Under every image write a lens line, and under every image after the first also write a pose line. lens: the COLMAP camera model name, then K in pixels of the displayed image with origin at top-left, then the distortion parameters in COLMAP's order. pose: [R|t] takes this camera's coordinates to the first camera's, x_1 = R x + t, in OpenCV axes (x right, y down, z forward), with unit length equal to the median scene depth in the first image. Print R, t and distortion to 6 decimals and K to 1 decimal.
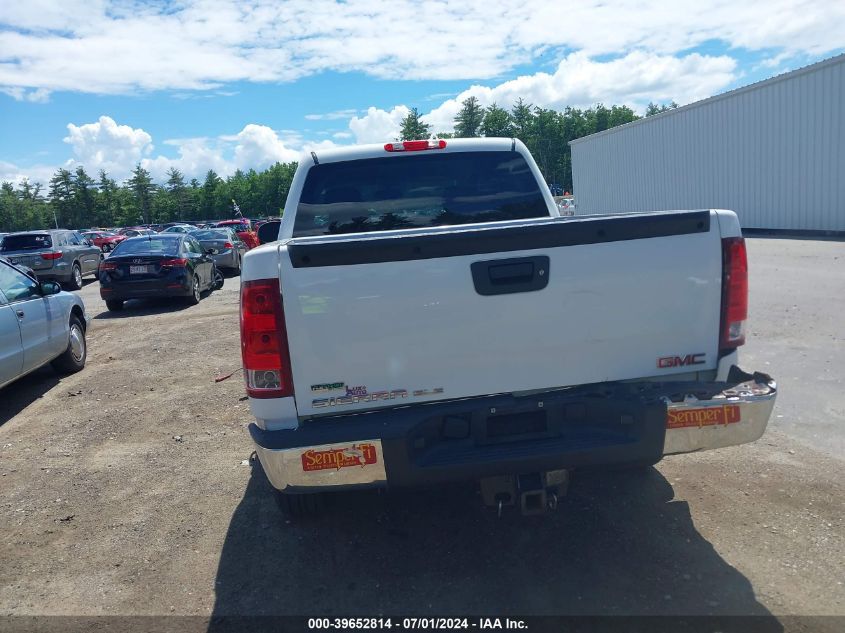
lens RADIAL K [[651.7, 0, 424.7], [0, 651.7, 317.8], [0, 0, 1]] dist [0.023524, -0.011011]
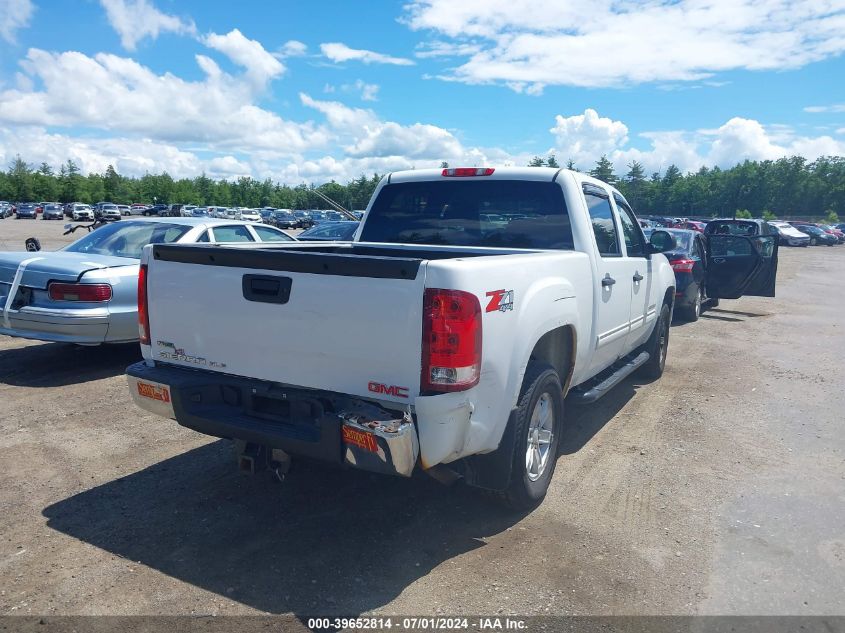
lens RADIAL K [[651.7, 0, 418.7], [0, 651.7, 312.5], [0, 0, 1]] dist [0.023524, -0.011011]
pose [[0.792205, 0.174377, -0.584812, 1.077181], [-0.175513, 0.982921, 0.055328, -0.135831], [0.584472, 0.058811, 0.809280, 0.134354]]
